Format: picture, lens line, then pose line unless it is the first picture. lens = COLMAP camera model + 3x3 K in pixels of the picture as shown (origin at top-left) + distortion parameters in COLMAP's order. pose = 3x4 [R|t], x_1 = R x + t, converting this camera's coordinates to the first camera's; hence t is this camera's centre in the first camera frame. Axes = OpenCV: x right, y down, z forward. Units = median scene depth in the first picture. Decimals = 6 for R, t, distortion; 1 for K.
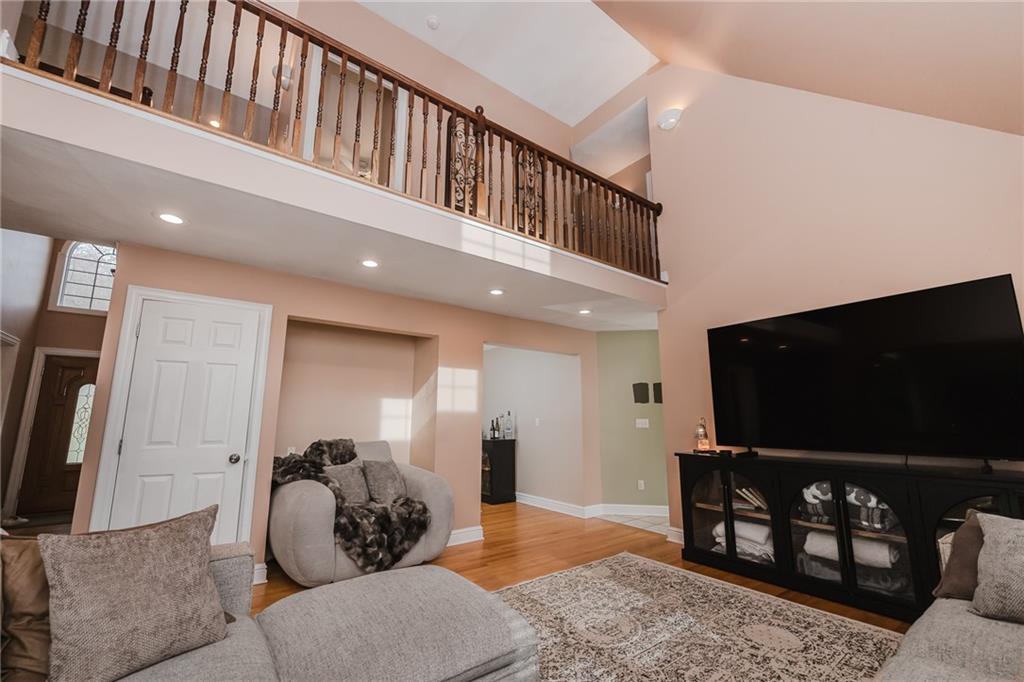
lens RADIAL K [[422.6, 0, 515.5], [0, 422.6, 343.0], [0, 0, 1]] dist [-0.008047, -0.000563]
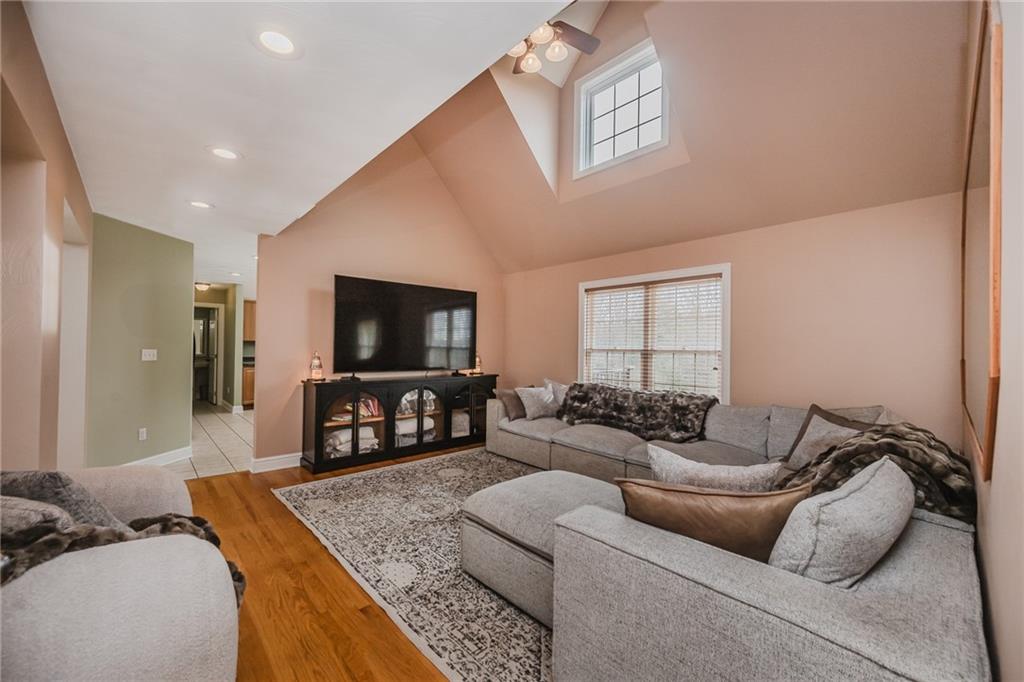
lens RADIAL K [[422.6, 0, 509.5], [0, 422.6, 348.5], [0, 0, 1]] dist [-0.008047, -0.000563]
pose [[-0.122171, -0.010544, 0.992453, -0.887600], [-0.195021, 0.980705, -0.013588, 0.104711], [-0.973160, -0.195209, -0.121870, 0.775064]]
